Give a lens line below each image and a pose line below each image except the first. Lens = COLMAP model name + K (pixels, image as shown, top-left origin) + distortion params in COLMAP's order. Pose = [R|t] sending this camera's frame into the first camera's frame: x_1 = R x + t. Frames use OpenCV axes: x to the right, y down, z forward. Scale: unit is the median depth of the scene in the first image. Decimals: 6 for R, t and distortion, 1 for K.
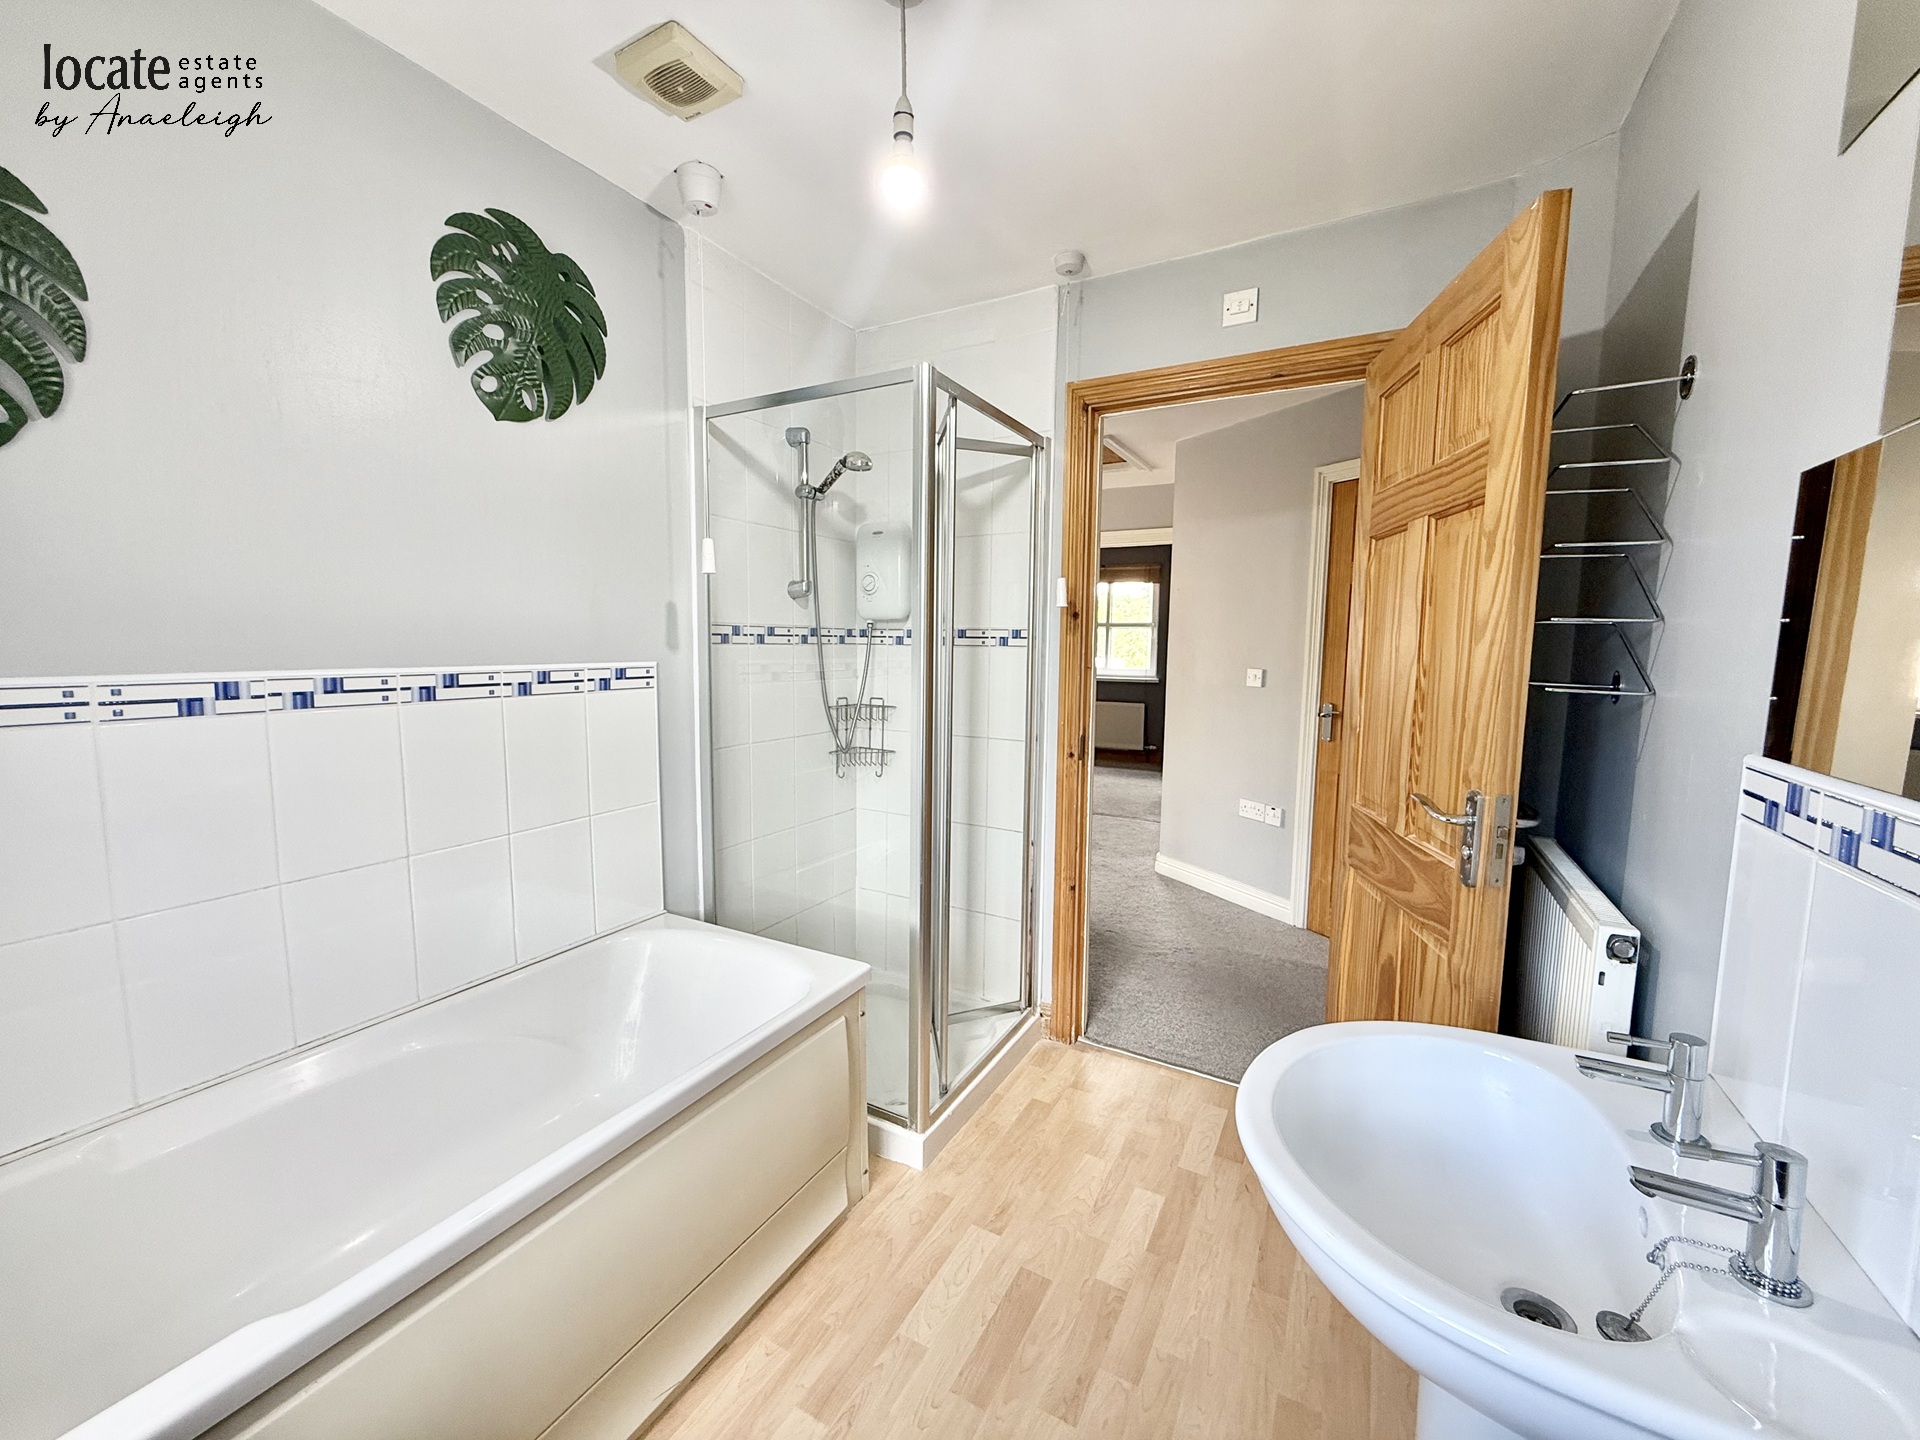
lens RADIAL K [[762.3, 0, 952.1], [0, 762.3, 720.3], [0, 0, 1]] dist [-0.001389, 0.000327]
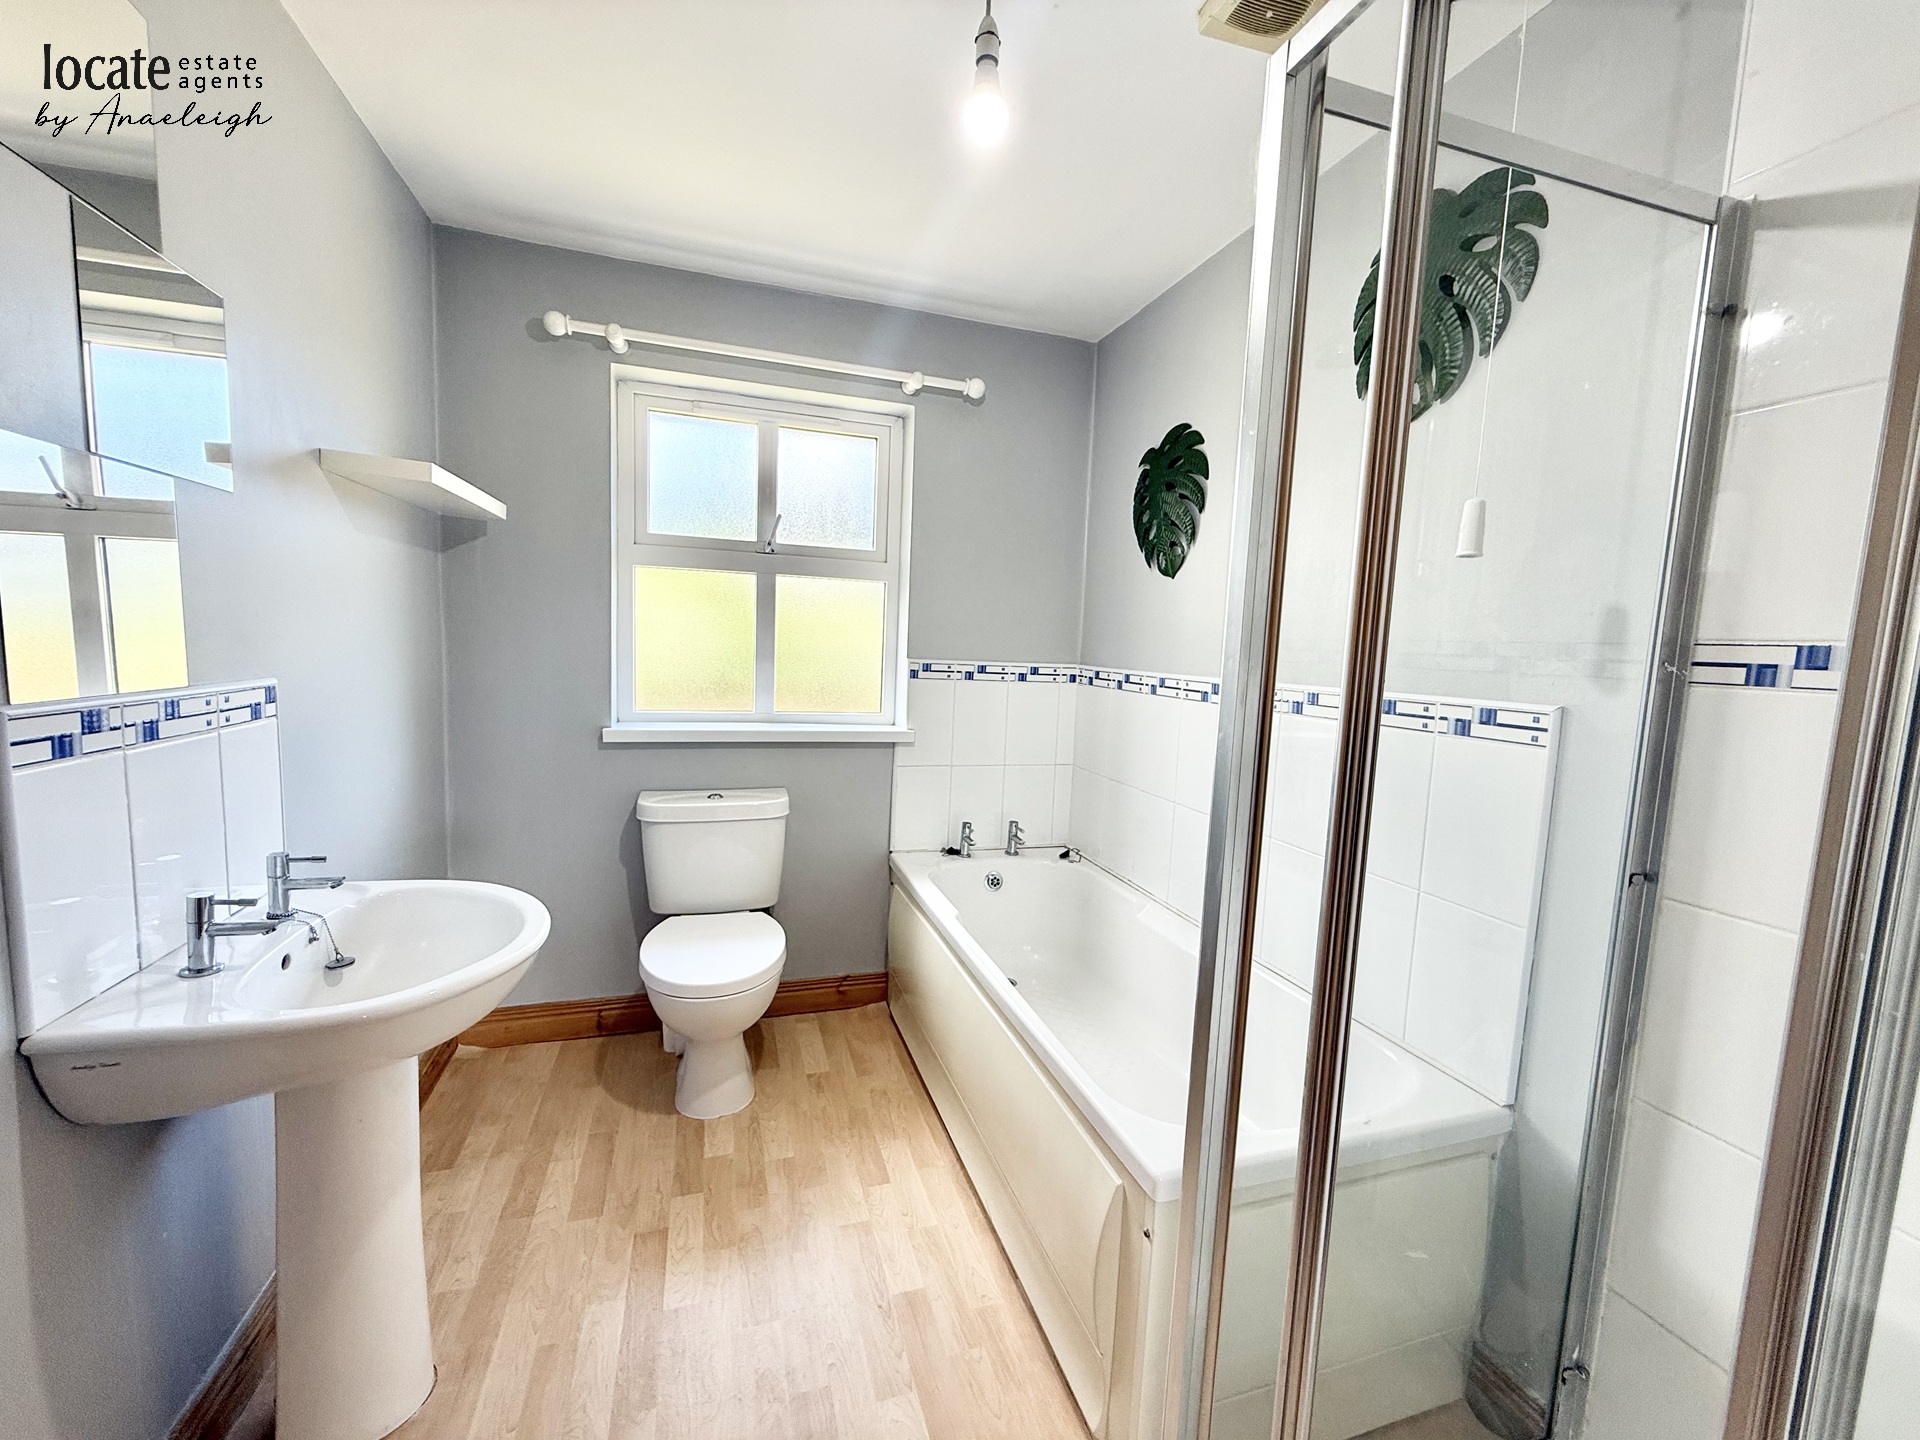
lens RADIAL K [[759.9, 0, 956.1], [0, 759.9, 736.0], [0, 0, 1]] dist [-0.000693, 0.000085]
pose [[-0.678615, 0.040467, -0.733379, 0.434986], [-0.133927, 0.974925, 0.177722, -0.109663], [0.722181, 0.218824, -0.656179, 1.192153]]
